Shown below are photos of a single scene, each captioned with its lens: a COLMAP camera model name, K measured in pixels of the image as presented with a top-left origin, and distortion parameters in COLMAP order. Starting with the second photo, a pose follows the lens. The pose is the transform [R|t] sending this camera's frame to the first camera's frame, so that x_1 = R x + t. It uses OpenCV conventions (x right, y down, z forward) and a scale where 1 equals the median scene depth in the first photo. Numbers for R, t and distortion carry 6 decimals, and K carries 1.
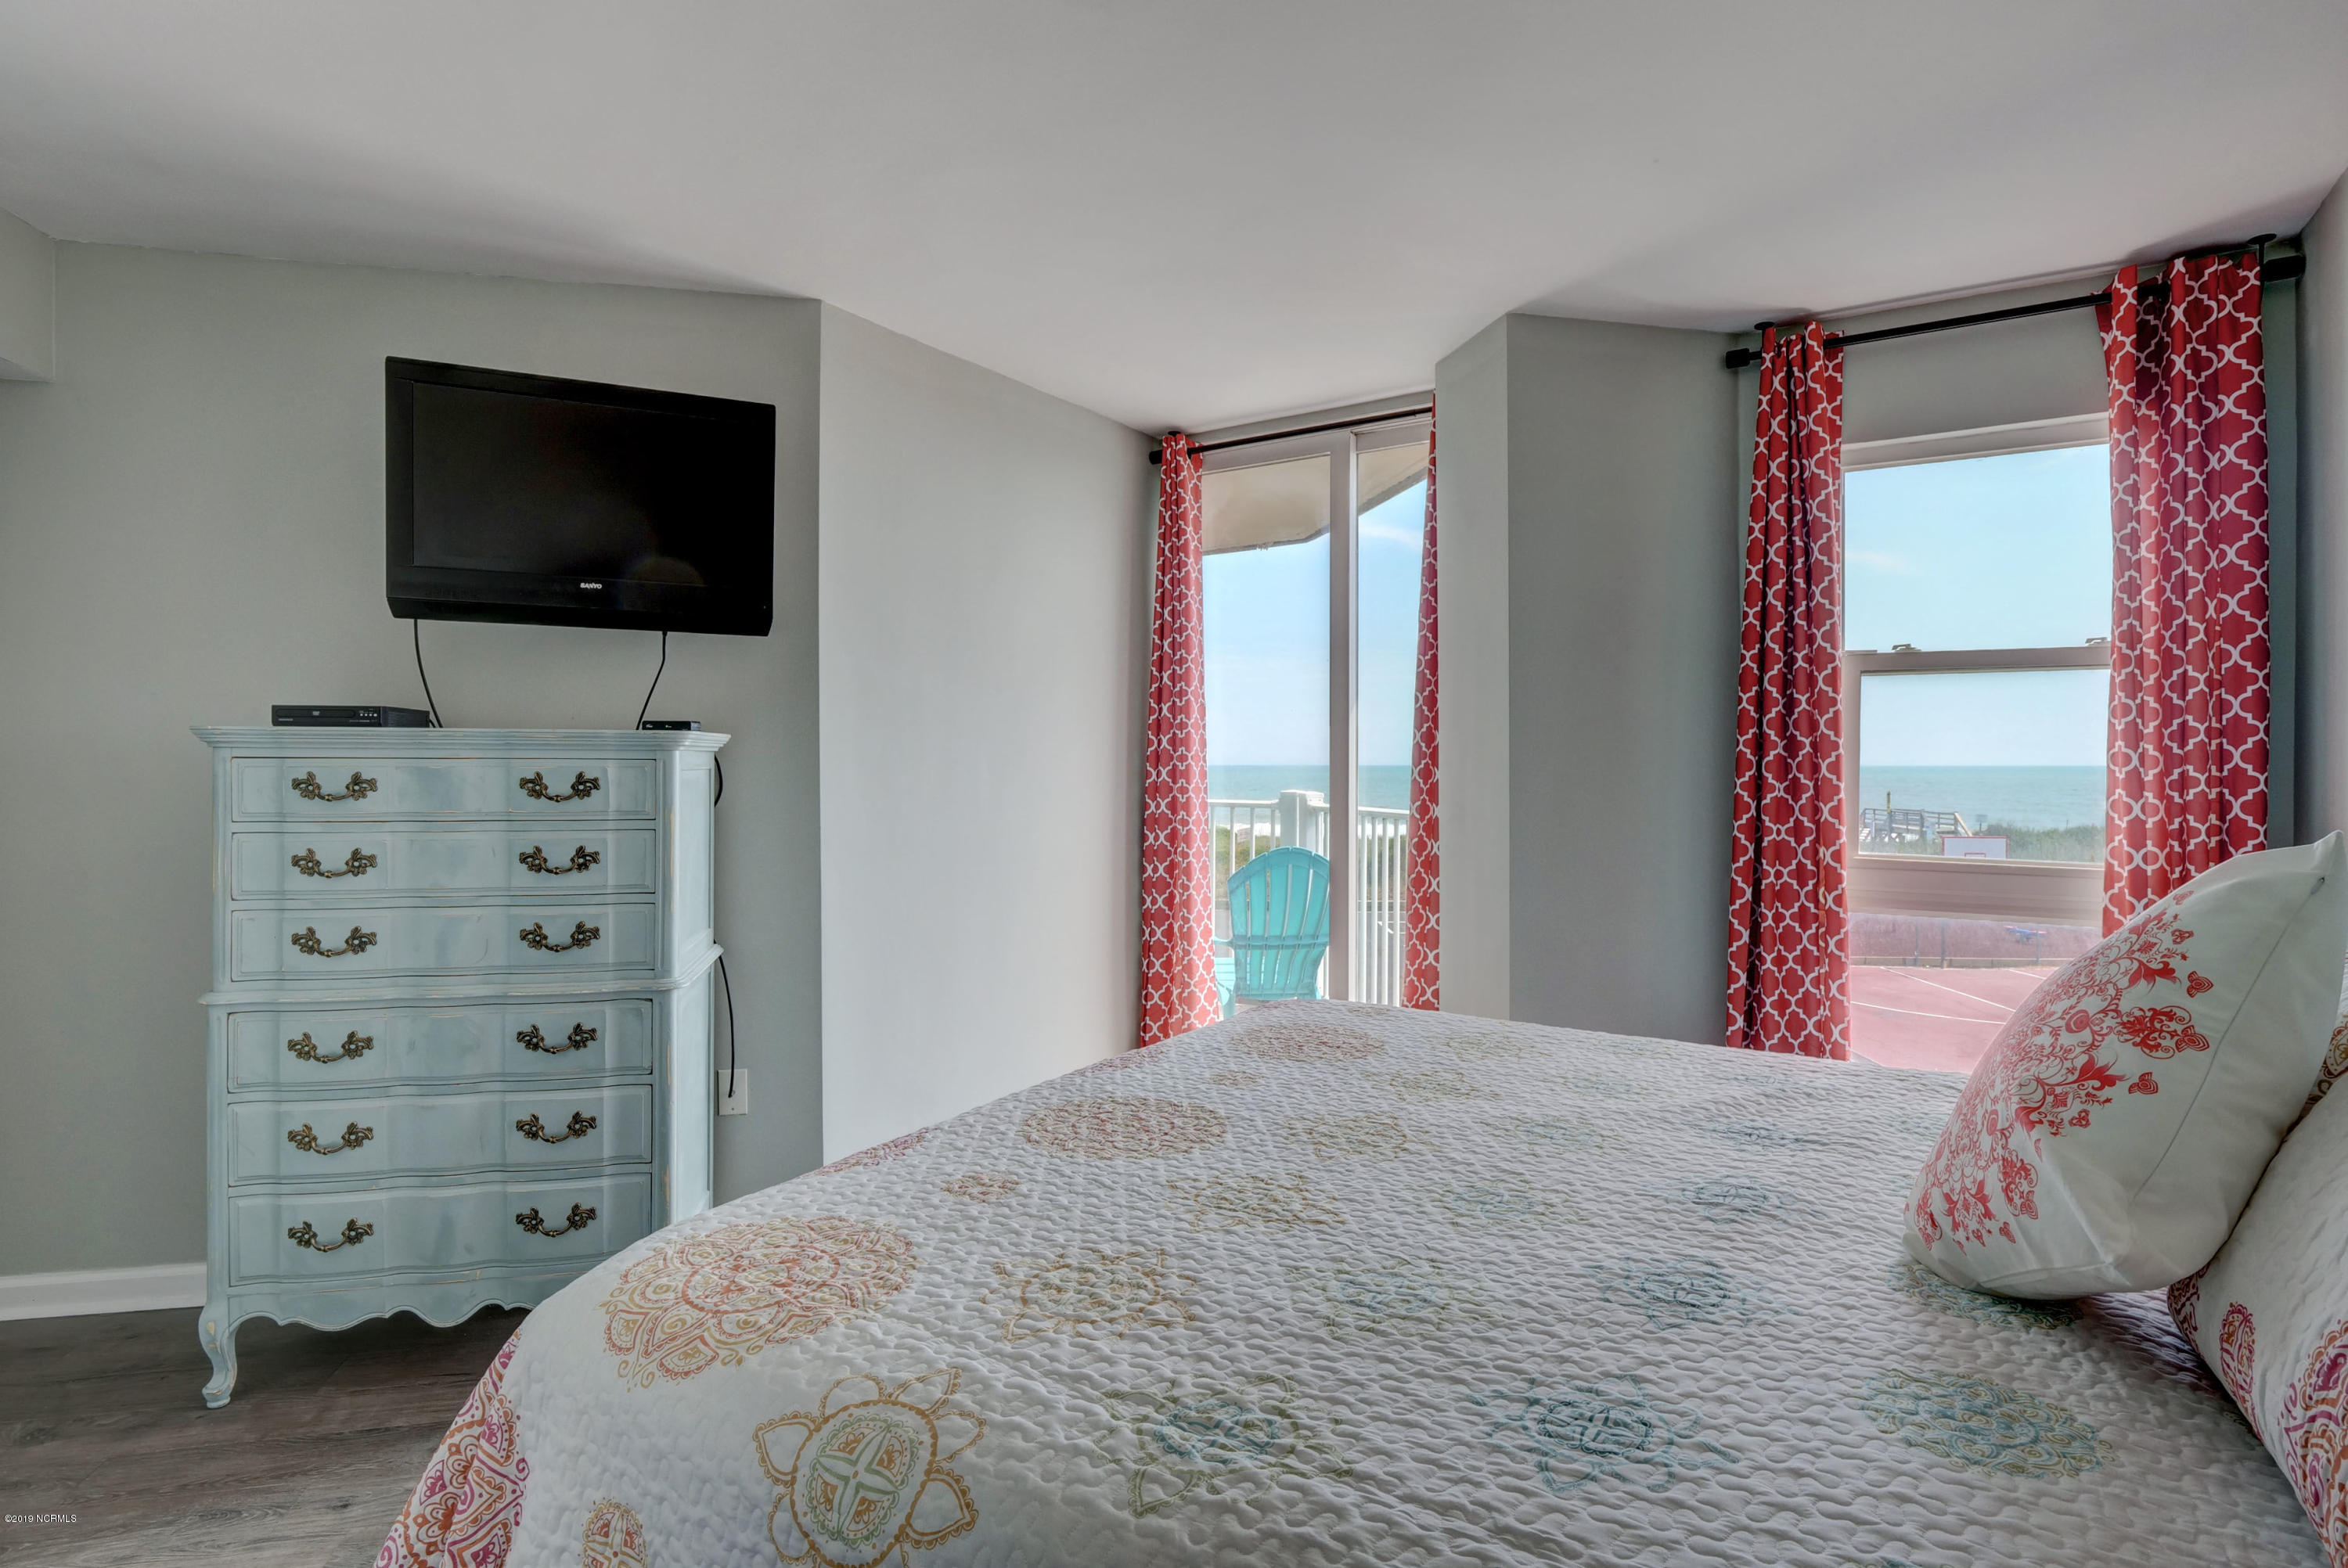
lens RADIAL K [[1146.0, 0, 1171.1], [0, 1146.0, 782.7], [0, 0, 1]] dist [-0.010604, -0.001988]
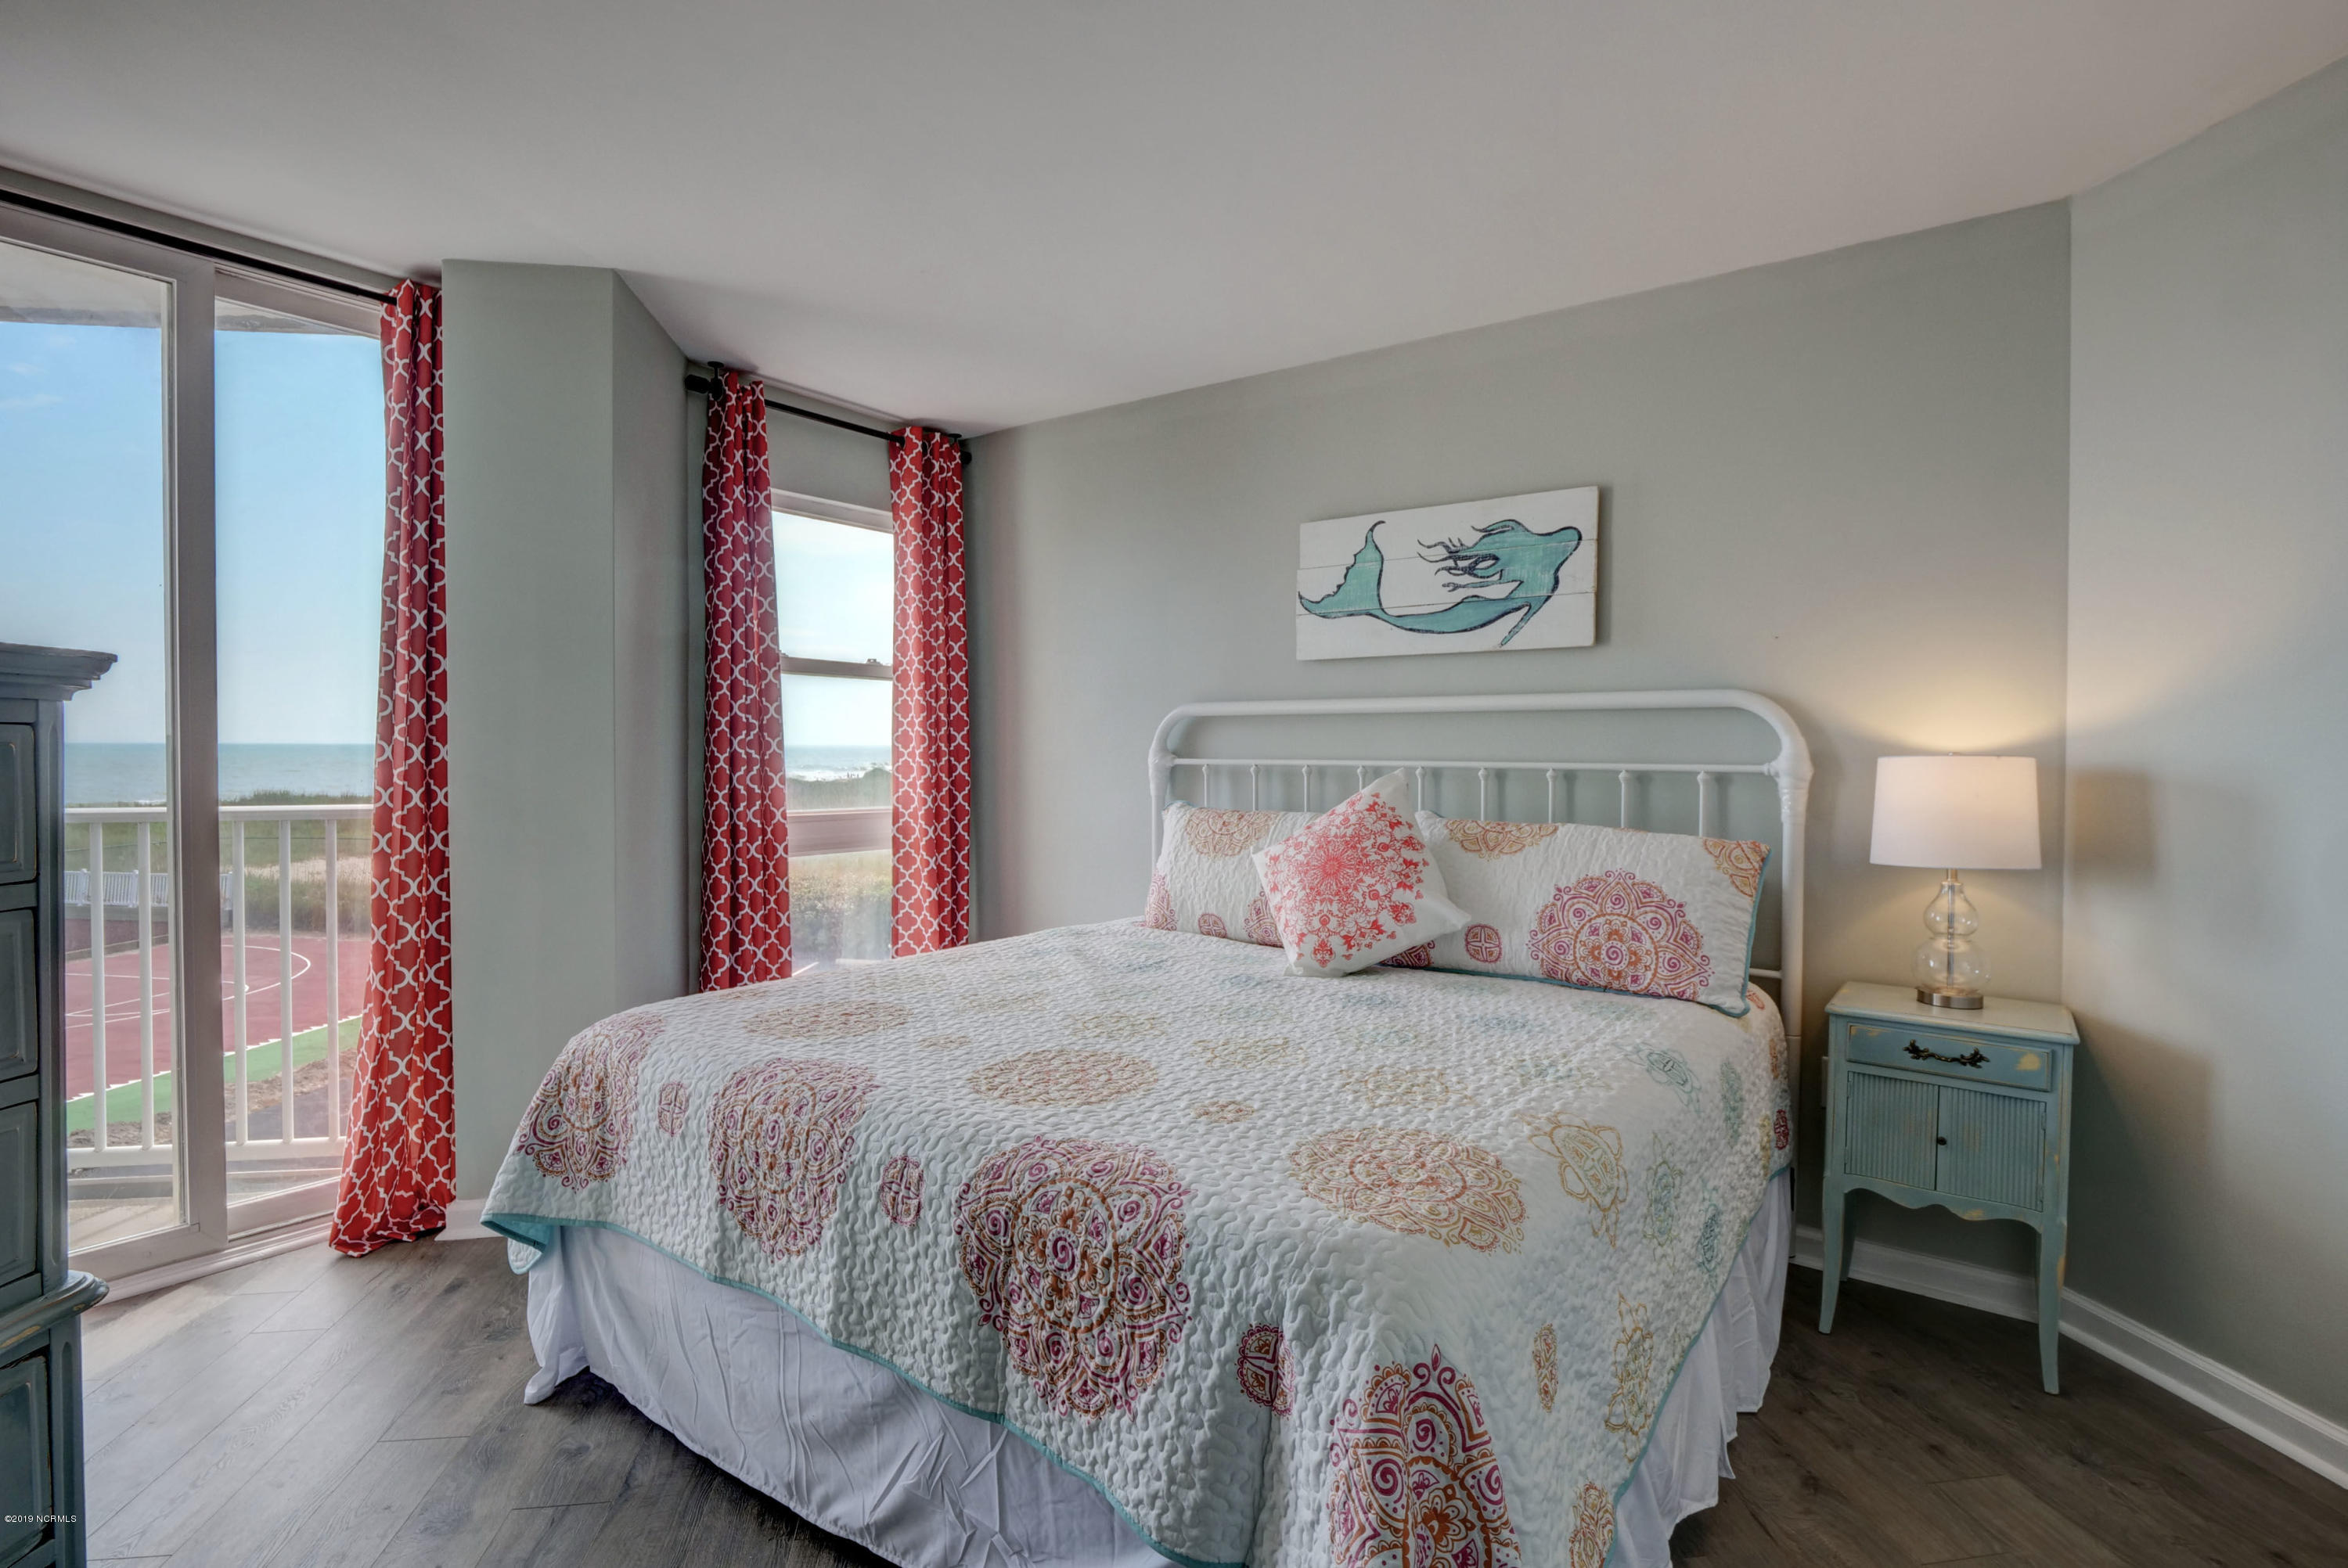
lens RADIAL K [[1146.0, 0, 1169.5], [0, 1146.0, 764.6], [0, 0, 1]] dist [-0.010604, -0.001988]
pose [[0.073737, -0.016116, 0.997147, -0.647815], [0.015534, 0.999767, 0.015010, -0.003782], [-0.997157, 0.014383, 0.073971, 0.484021]]
